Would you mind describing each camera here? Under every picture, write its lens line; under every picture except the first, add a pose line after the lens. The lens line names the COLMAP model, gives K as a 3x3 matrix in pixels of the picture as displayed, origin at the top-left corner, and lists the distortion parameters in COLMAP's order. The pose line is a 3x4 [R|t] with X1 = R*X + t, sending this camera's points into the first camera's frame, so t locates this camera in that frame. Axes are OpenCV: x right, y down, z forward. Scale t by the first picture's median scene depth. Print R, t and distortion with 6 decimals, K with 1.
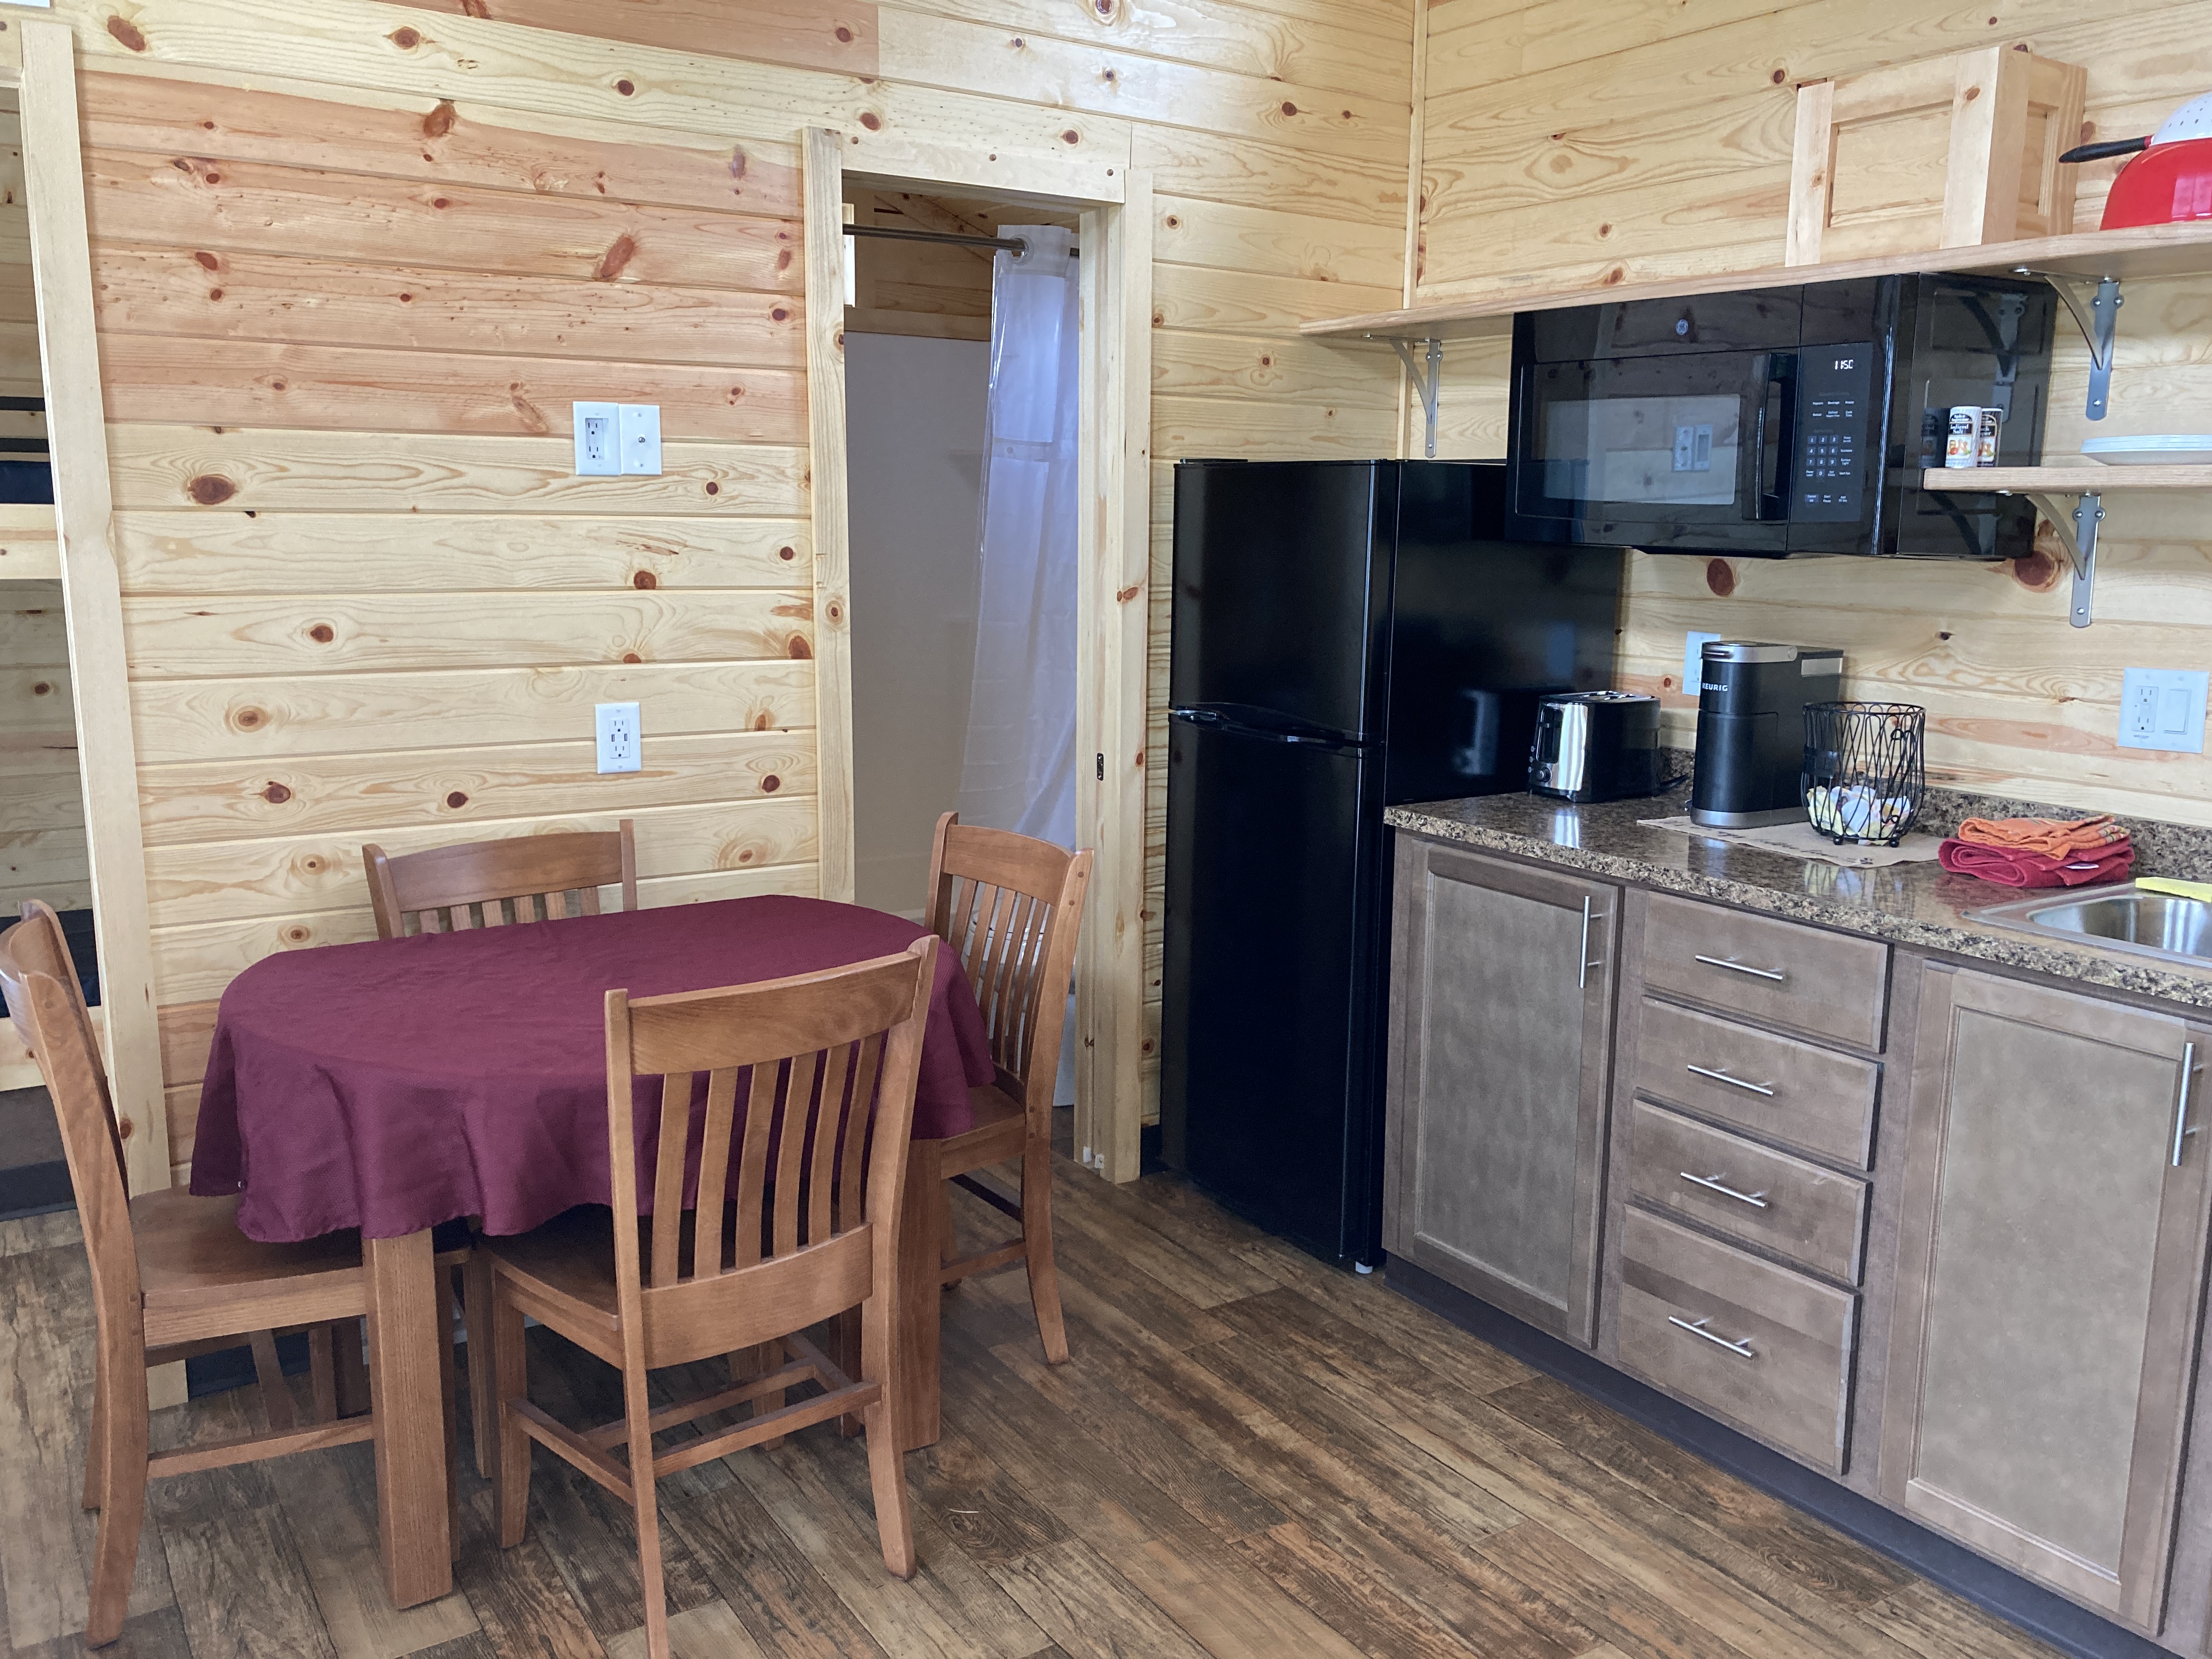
lens RADIAL K [[1807.9, 0, 1106.0], [0, 1807.9, 829.5], [0, 0, 1]] dist [0.007589, 0.013837]
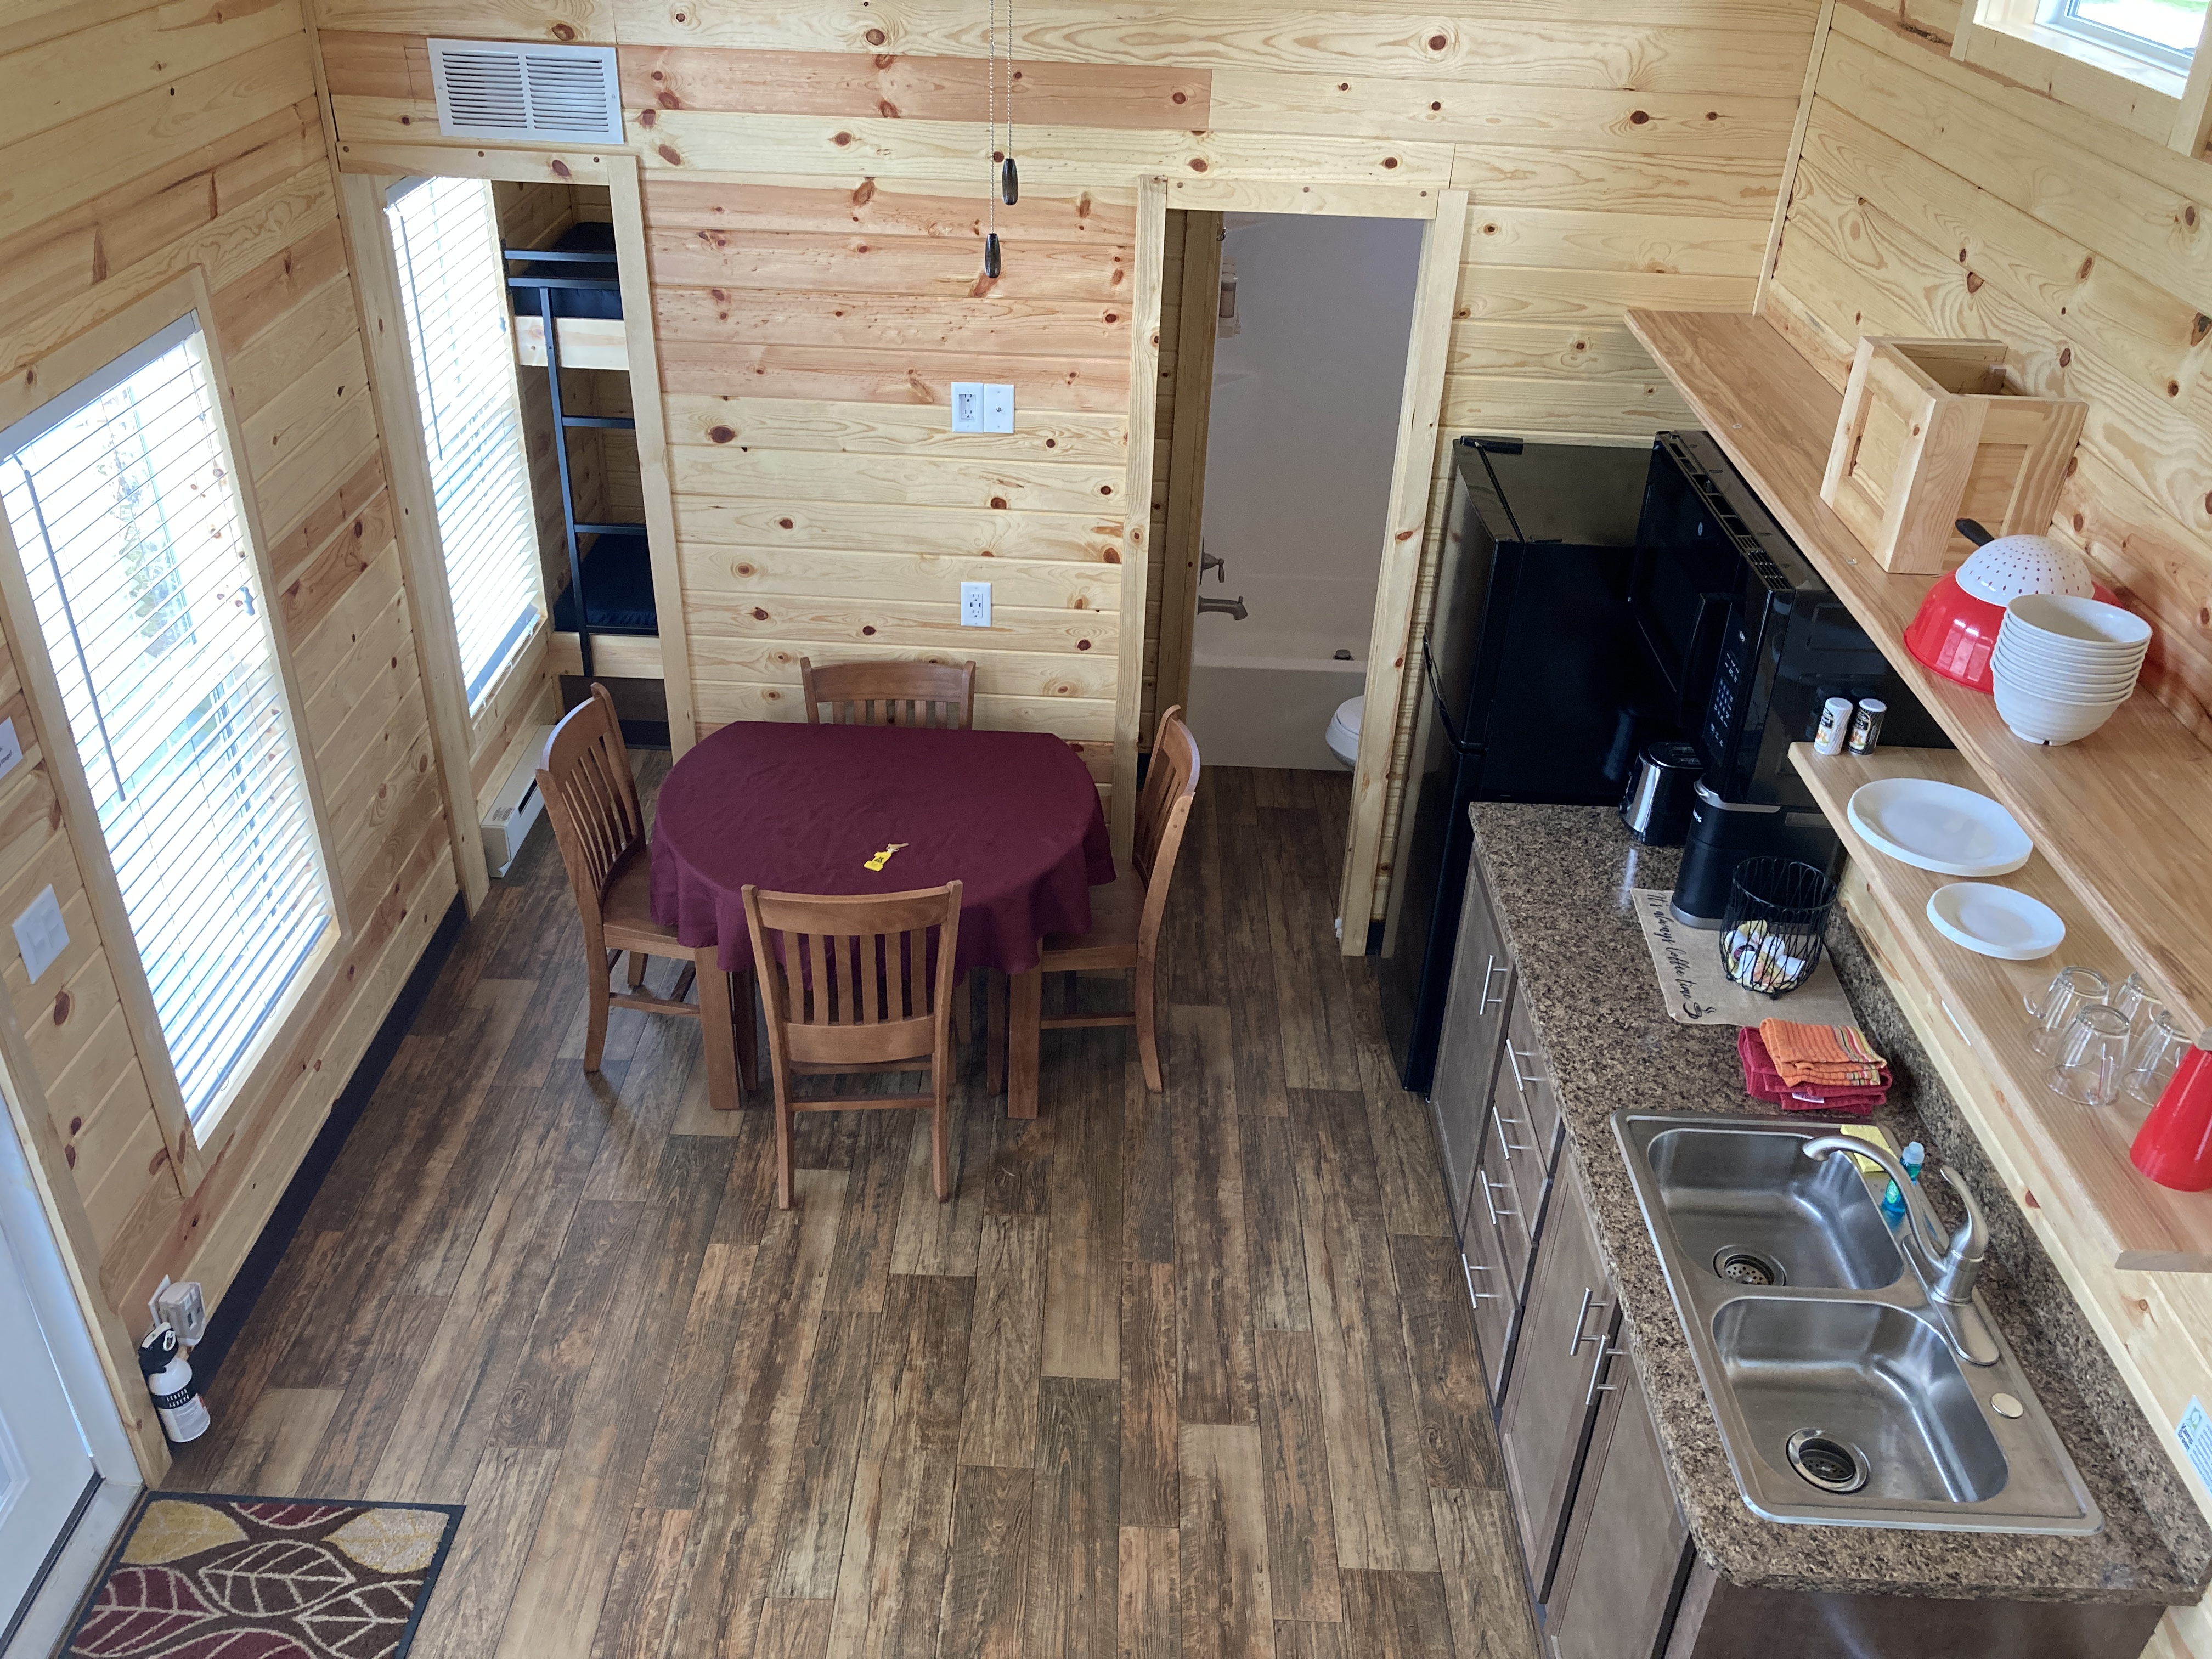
lens RADIAL K [[1787.0, 0, 1094.1], [0, 1787.0, 820.2], [0, 0, 1]] dist [0.082723, -0.246519]
pose [[0.822416, 0.309687, -0.477207, 0.571367], [-0.121684, 0.915191, 0.384211, -0.473805], [0.555721, -0.257912, 0.790351, -0.135018]]
